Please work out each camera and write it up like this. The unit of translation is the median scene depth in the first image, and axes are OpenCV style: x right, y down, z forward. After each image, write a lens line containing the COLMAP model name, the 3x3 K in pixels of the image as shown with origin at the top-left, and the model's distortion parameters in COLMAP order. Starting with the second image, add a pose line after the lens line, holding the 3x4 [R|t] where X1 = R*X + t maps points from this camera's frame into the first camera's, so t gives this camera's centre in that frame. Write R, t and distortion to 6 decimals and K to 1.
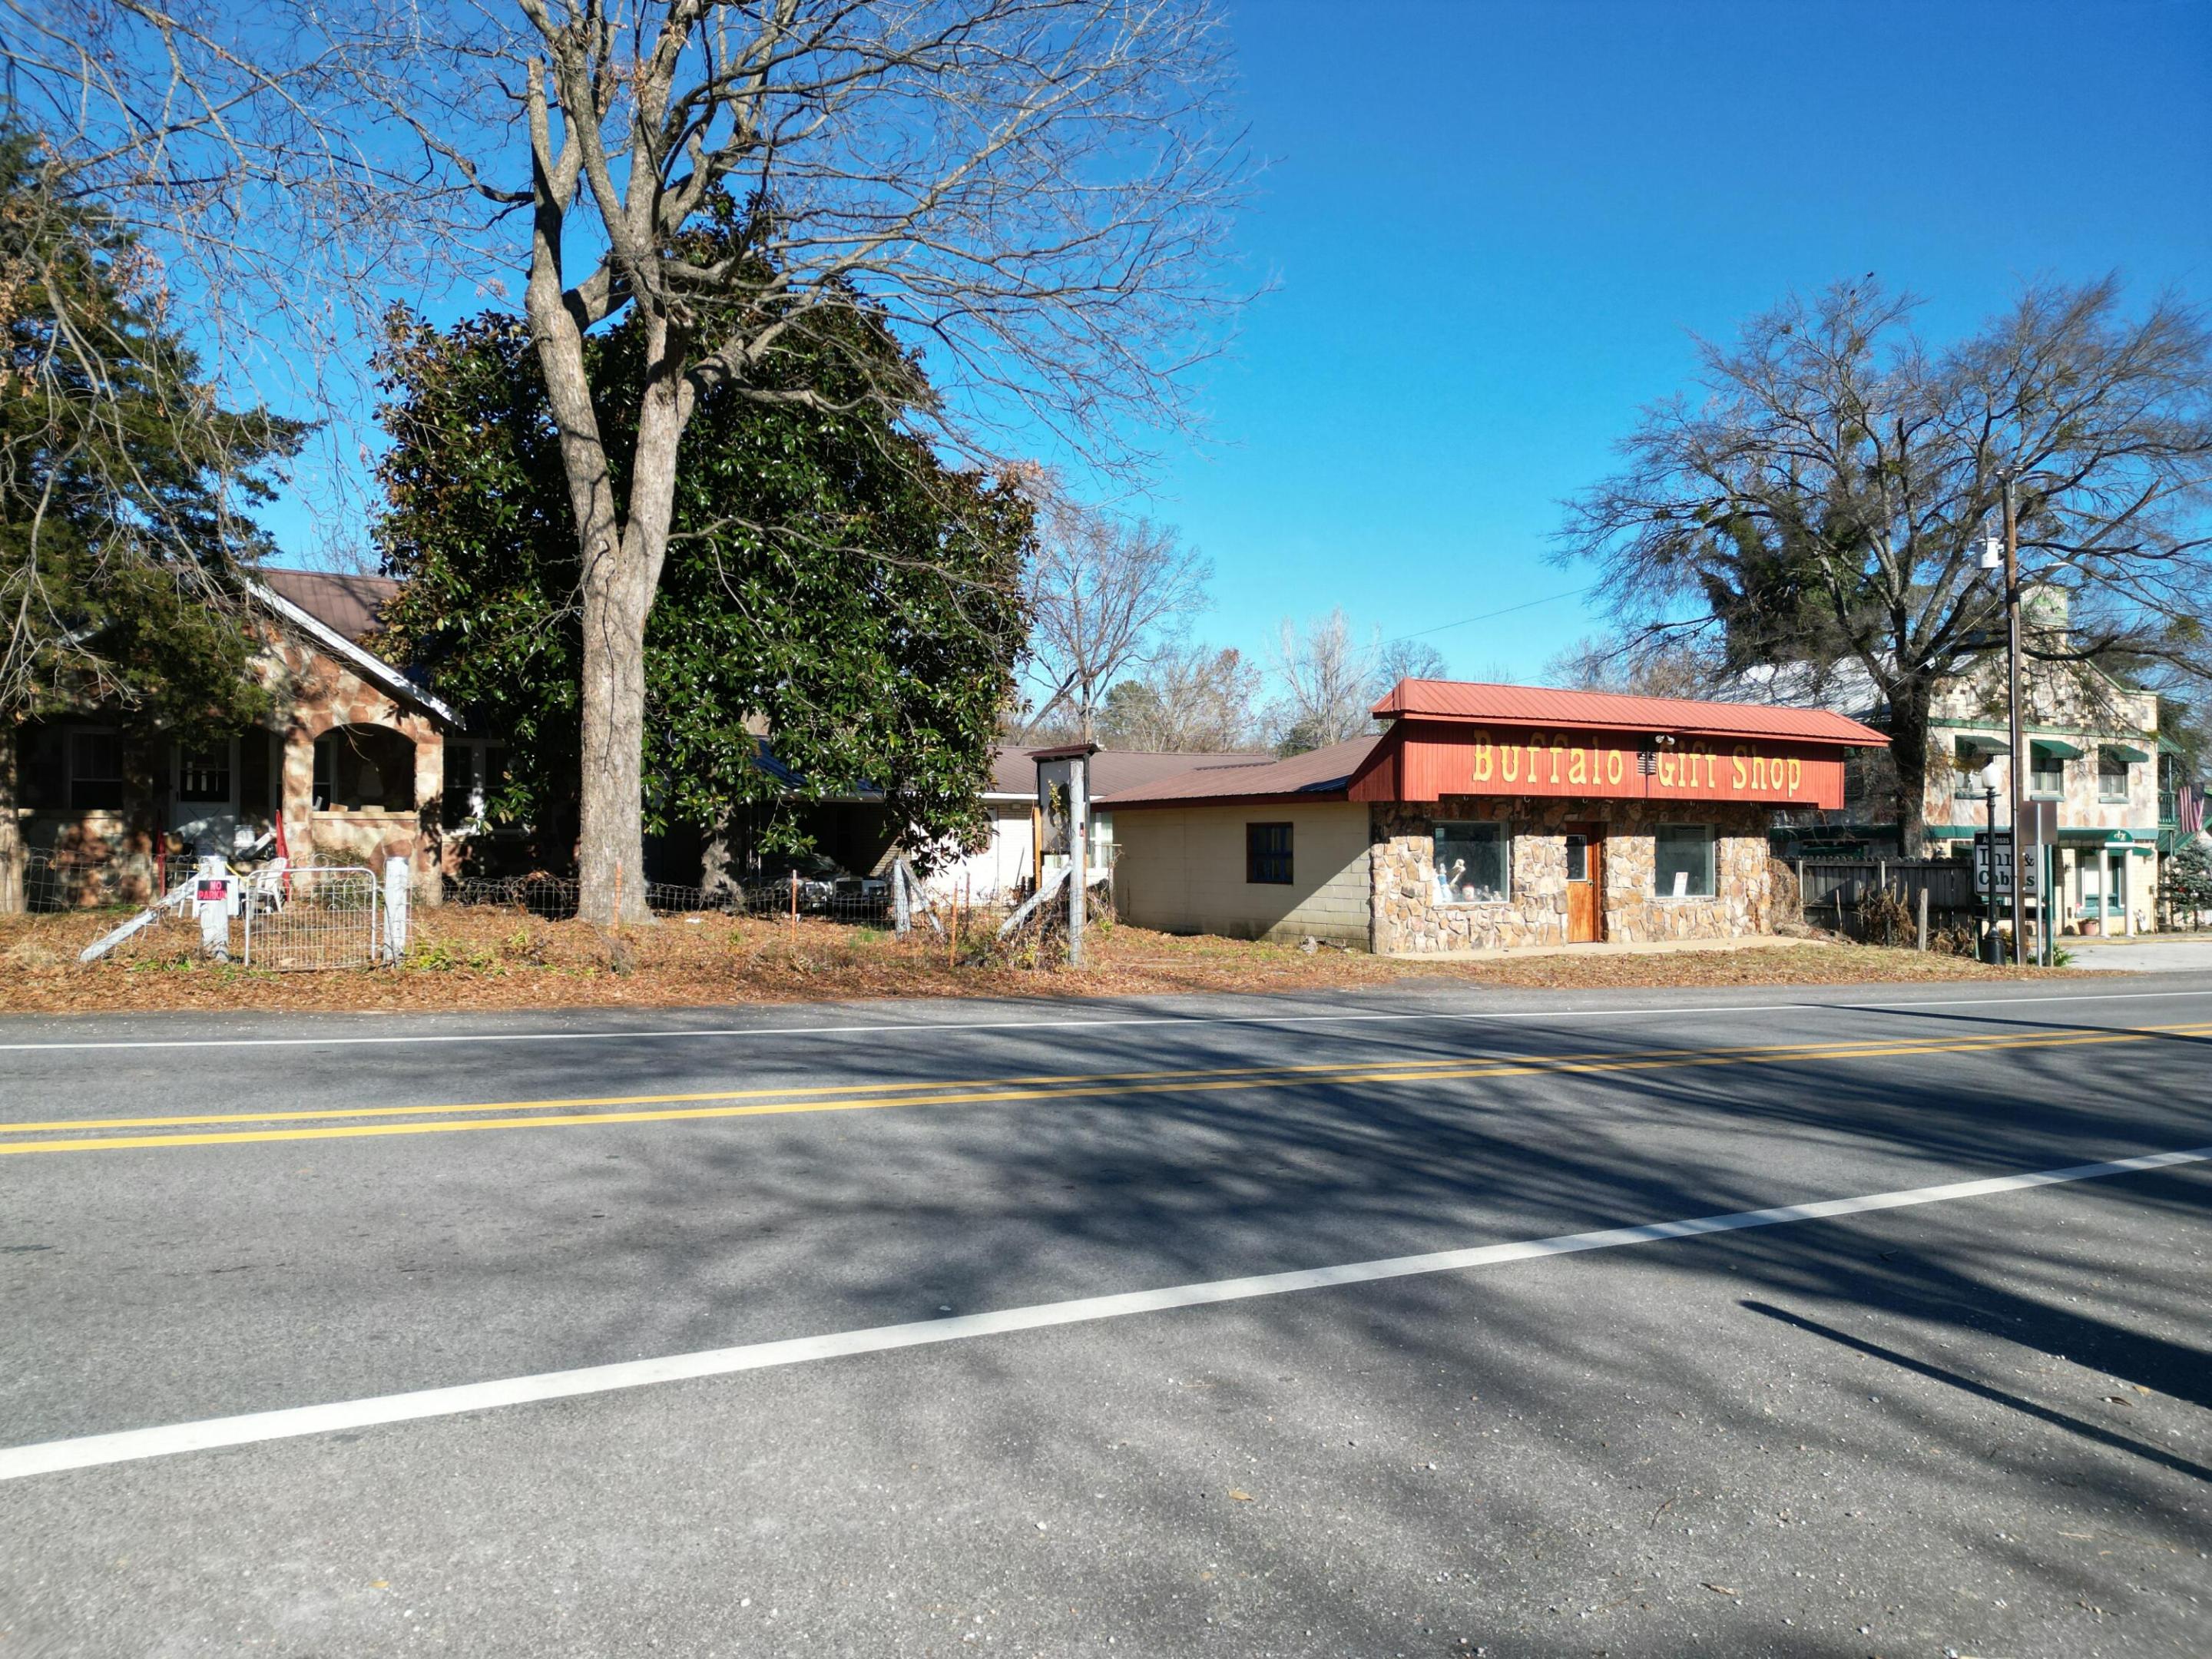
lens RADIAL K [[1541.5, 0, 1112.3], [0, 1541.5, 825.6], [0, 0, 1]] dist [0.096175, -0.088483]
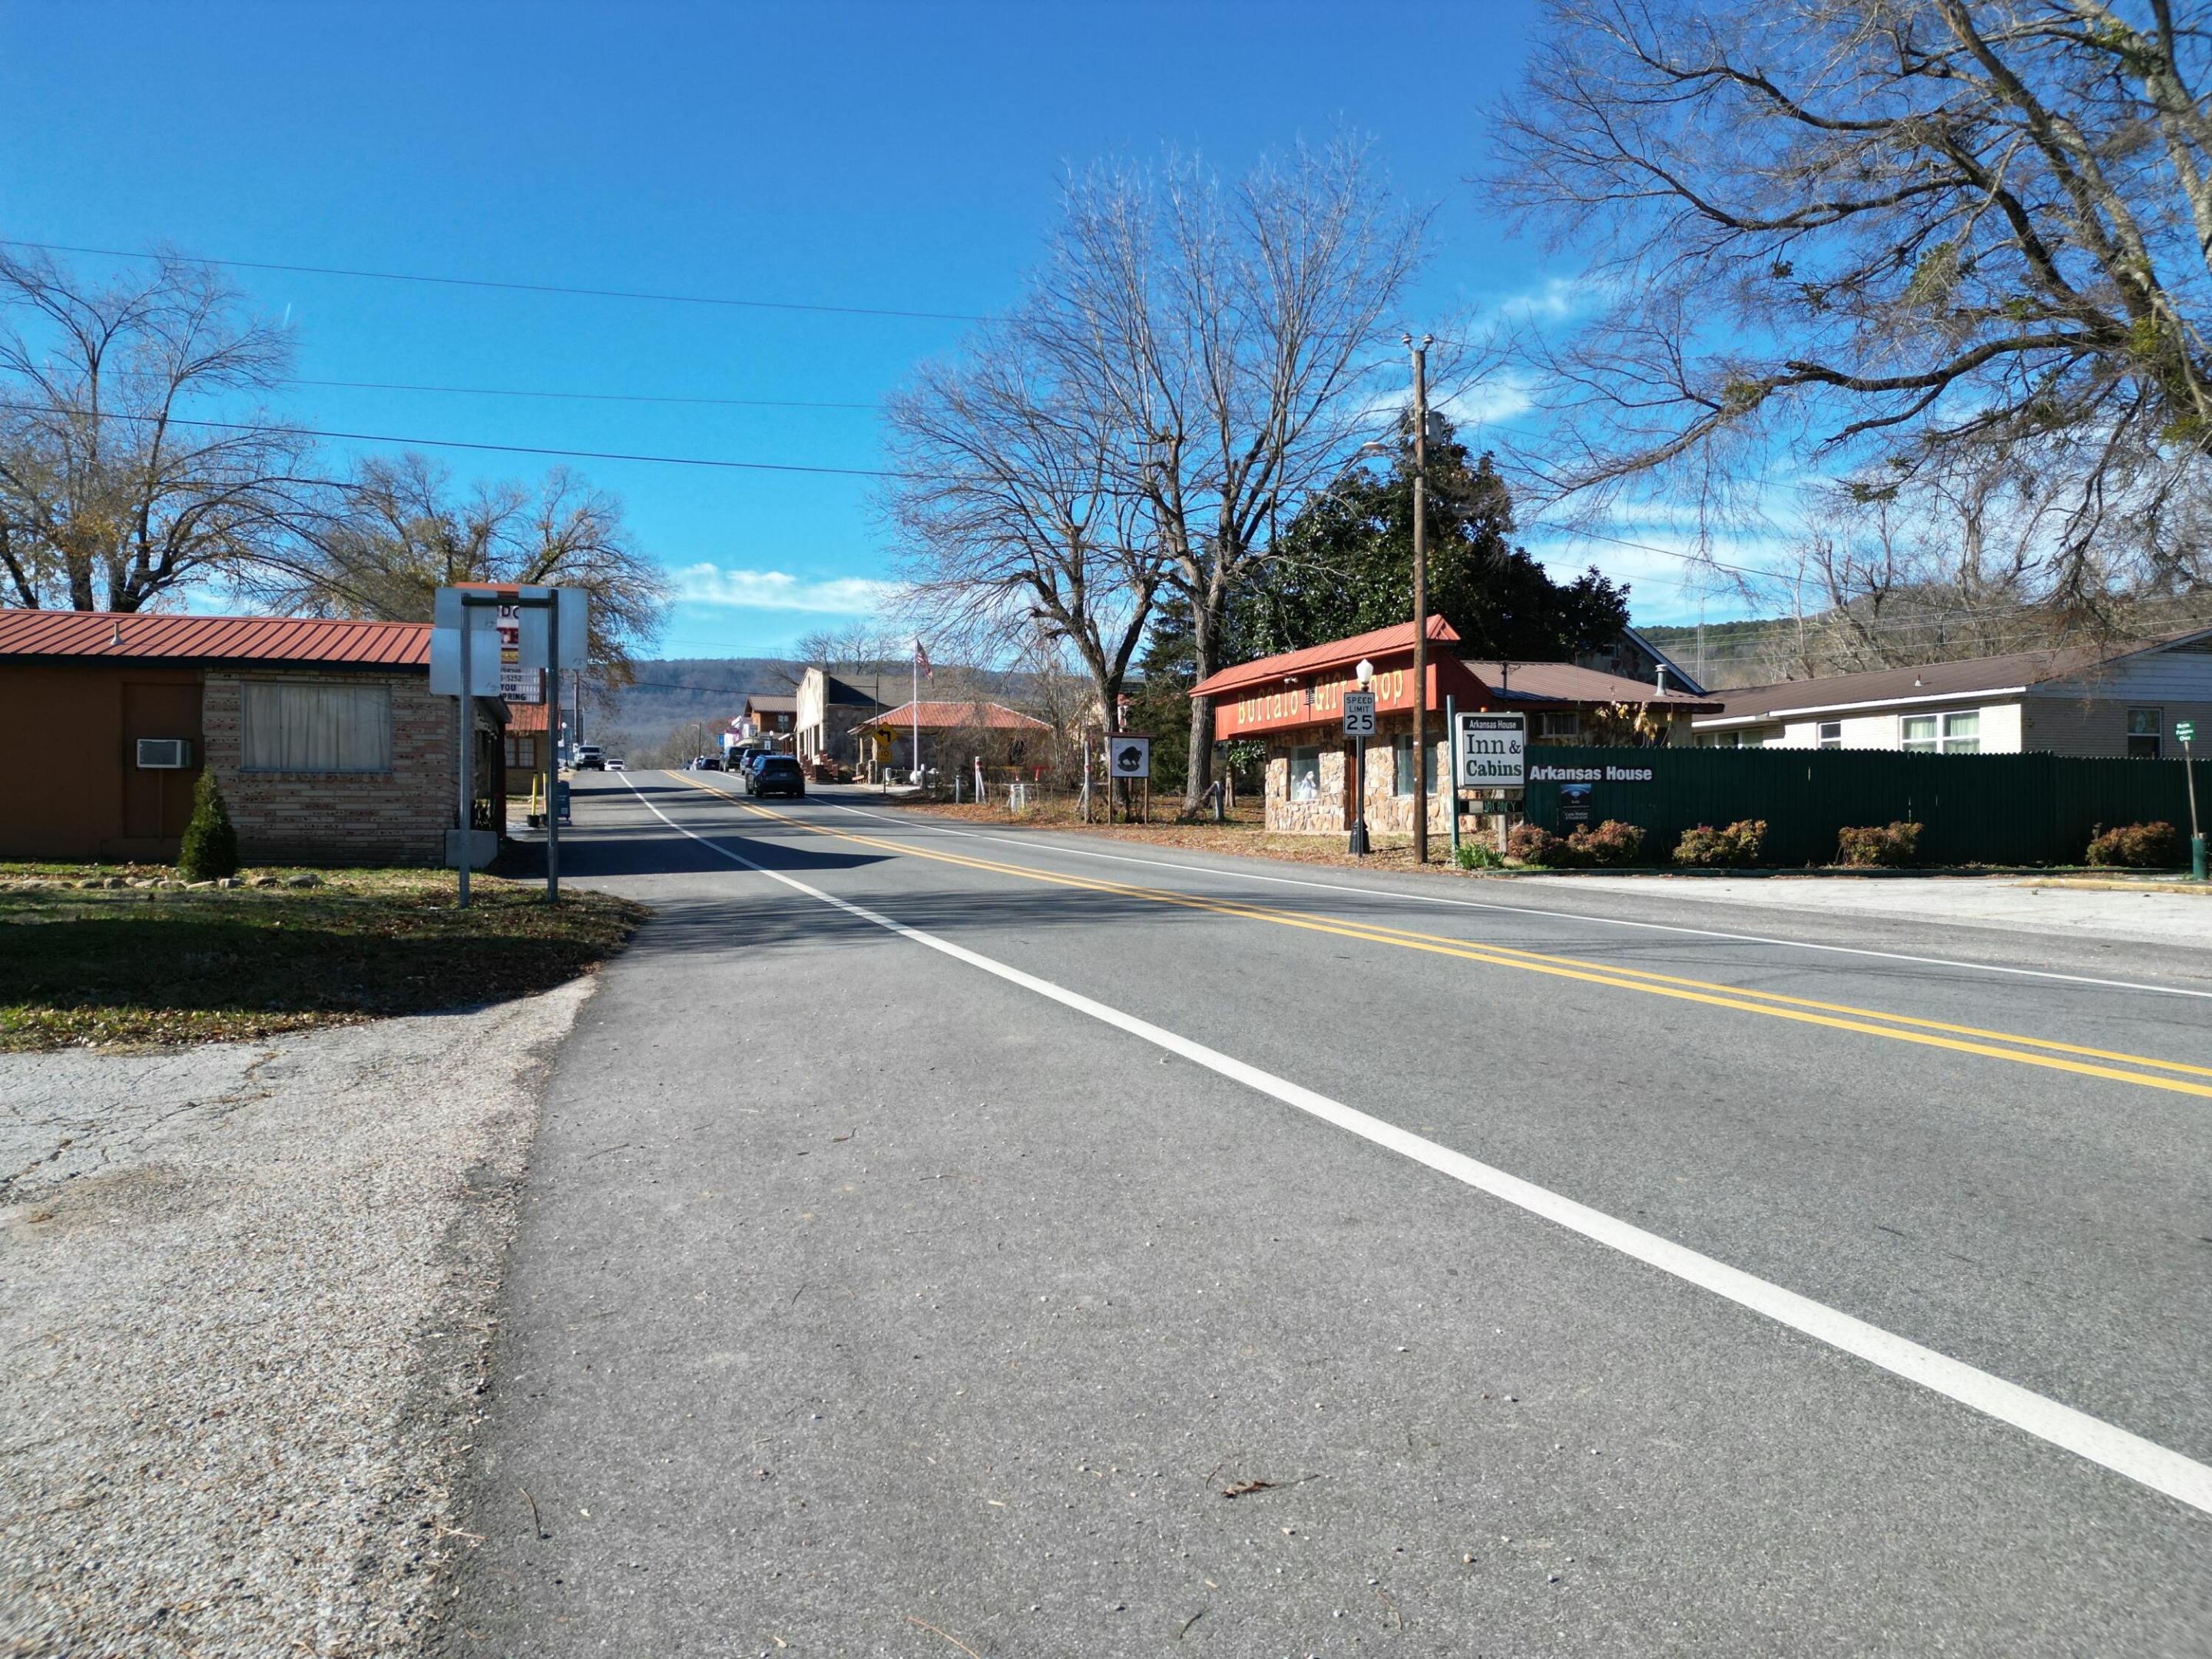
lens RADIAL K [[1541.5, 0, 1096.2], [0, 1541.5, 841.9], [0, 0, 1]] dist [0.096175, -0.088483]
pose [[-0.259012, 0.010244, -0.965820, 1.825823], [0.015484, 0.999859, 0.006452, 0.081751], [0.965750, -0.013283, -0.259134, 1.255174]]
